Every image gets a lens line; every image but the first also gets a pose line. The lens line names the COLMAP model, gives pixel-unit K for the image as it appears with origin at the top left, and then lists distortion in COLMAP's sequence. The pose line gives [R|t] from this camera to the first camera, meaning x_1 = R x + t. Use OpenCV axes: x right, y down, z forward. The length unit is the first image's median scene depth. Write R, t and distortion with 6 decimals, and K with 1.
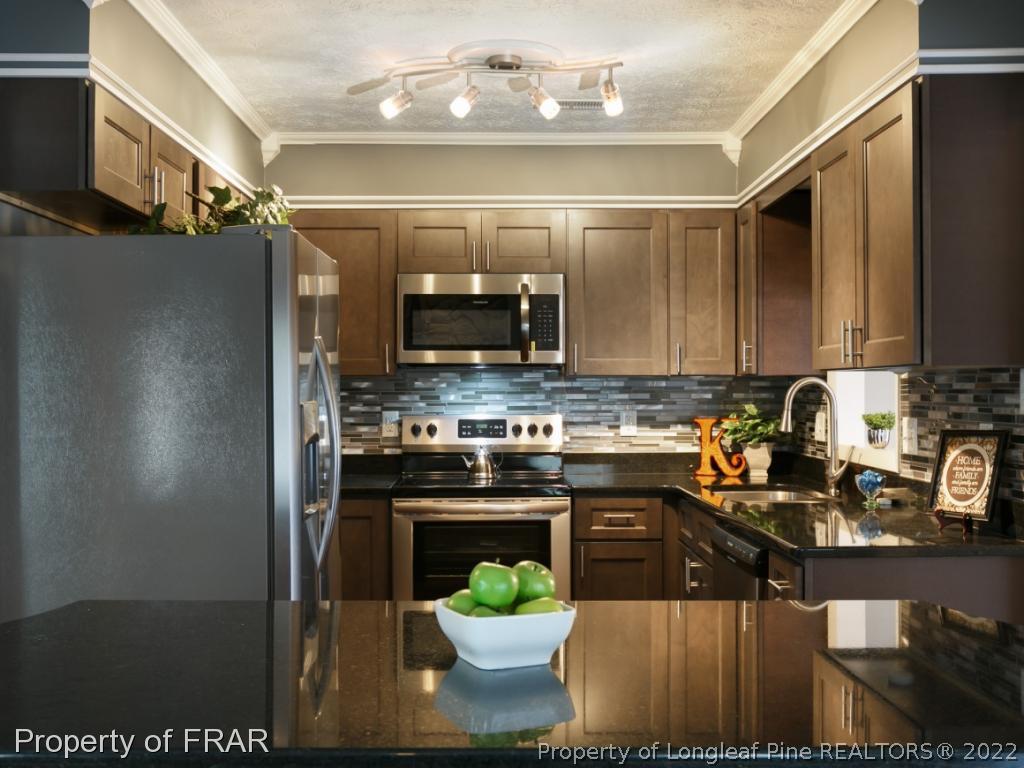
lens RADIAL K [[1123.7, 0, 512.0], [0, 1123.7, 384.0], [0, 0, 1]] dist [-0.002739, 0.016629]
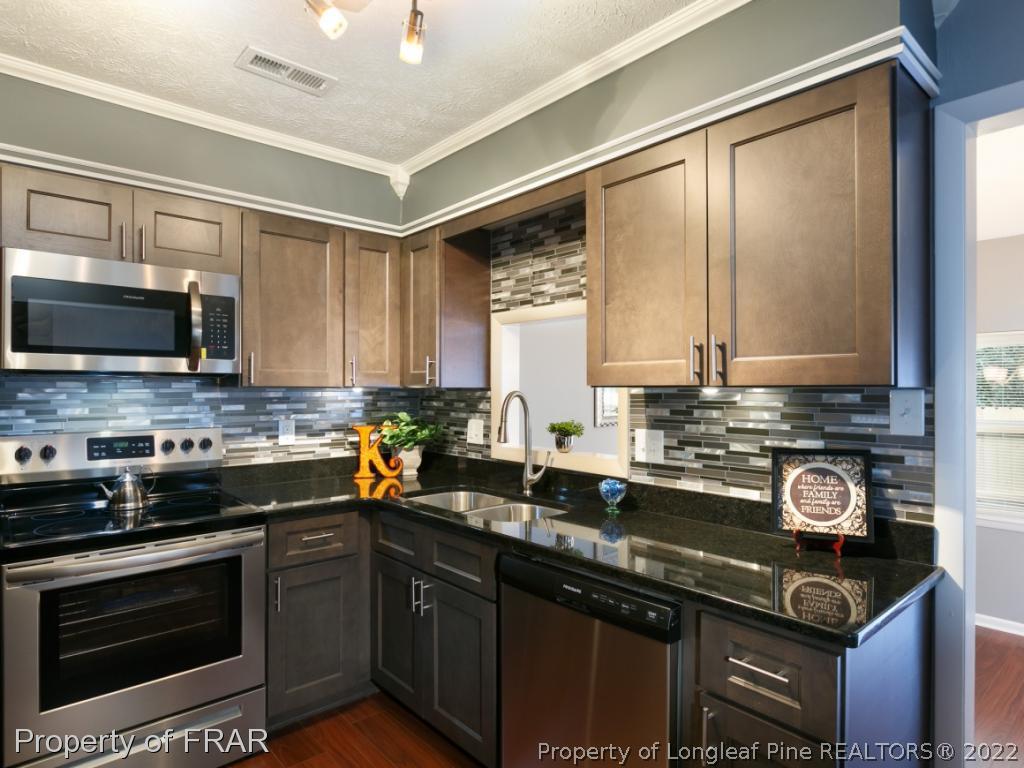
lens RADIAL K [[590.2, 0, 512.0], [0, 590.2, 384.0], [0, 0, 1]] dist [-0.006273, -0.000561]
pose [[0.762524, 0.007162, 0.646921, -0.093052], [-0.005503, 0.999974, -0.004583, -0.008680], [-0.646937, -0.000065, 0.762544, 0.478690]]
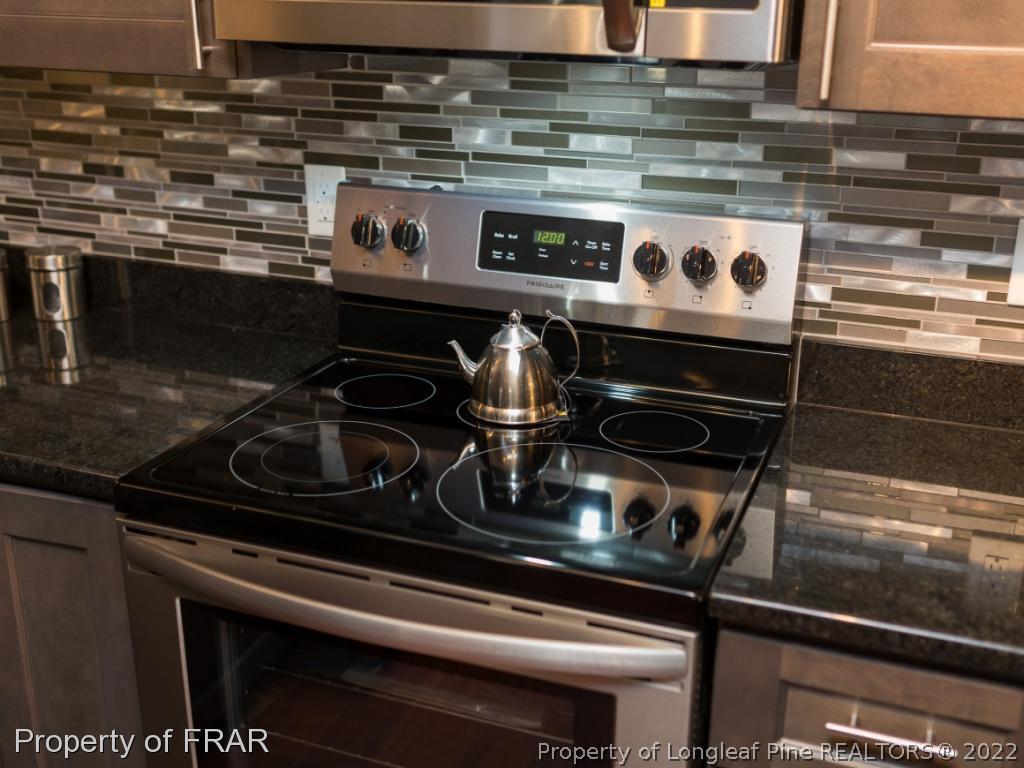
lens RADIAL K [[1140.6, 0, 535.5], [0, 1140.6, 380.6], [0, 0, 1]] dist [-0.009181, 0.016708]
pose [[0.929213, 0.136064, -0.343583, 0.091241], [-0.014380, 0.942358, 0.334297, -0.034878], [0.369264, -0.305692, 0.877608, 0.719295]]
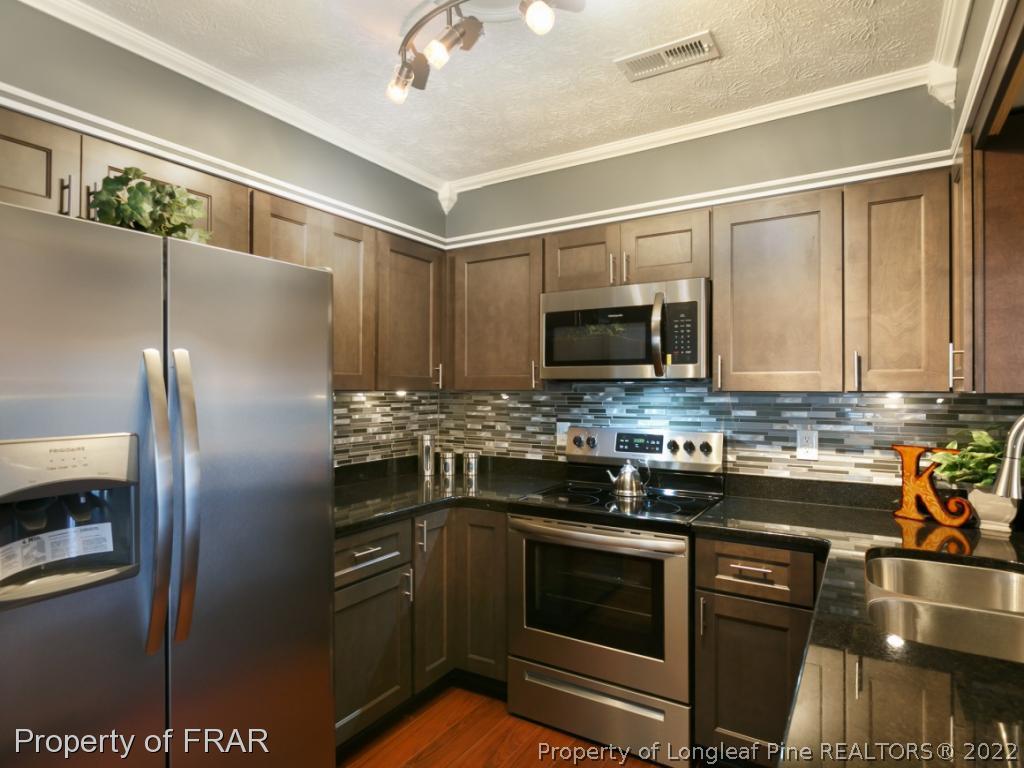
lens RADIAL K [[582.4, 0, 497.2], [0, 582.4, 386.4], [0, 0, 1]] dist [-0.004310, 0.001818]
pose [[0.829898, -0.000522, -0.557915, 0.163715], [0.000194, 1.000000, -0.000648, -0.011146], [0.557915, 0.000429, 0.829898, 0.513257]]
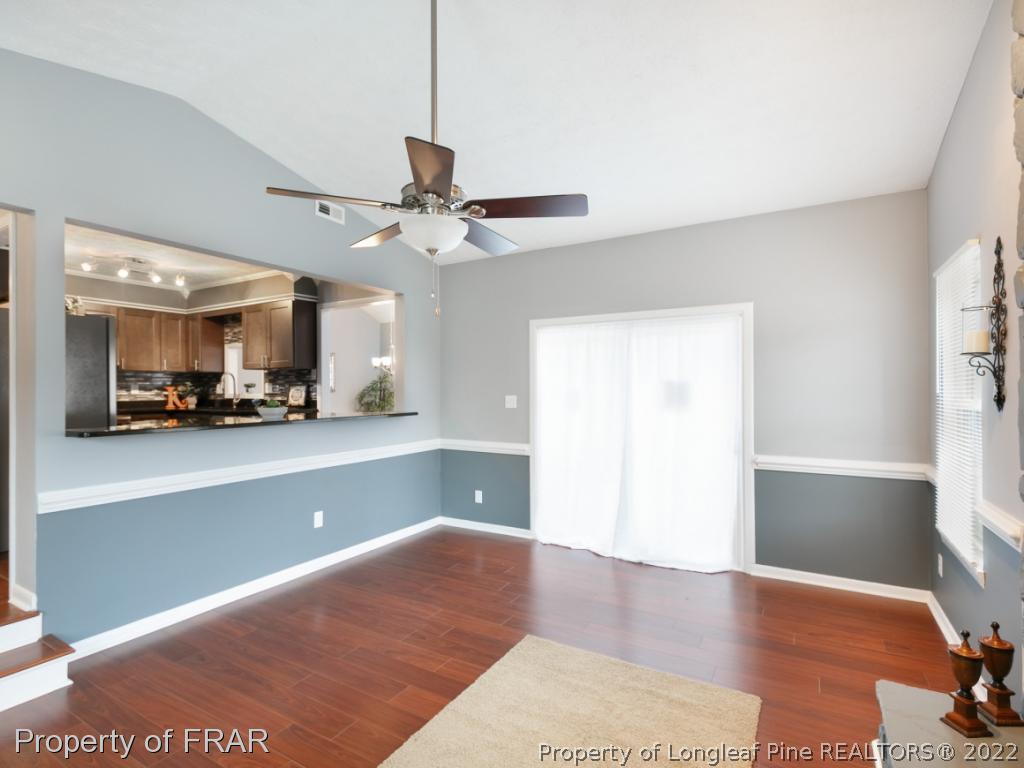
lens RADIAL K [[508.7, 0, 512.0], [0, 508.7, 384.0], [0, 0, 1]] dist [-0.000340, 0.000045]
pose [[0.520122, 0.005267, 0.854076, -0.476558], [0.001440, 0.999974, -0.007044, 0.033623], [-0.854091, 0.004894, 0.520101, -0.391272]]
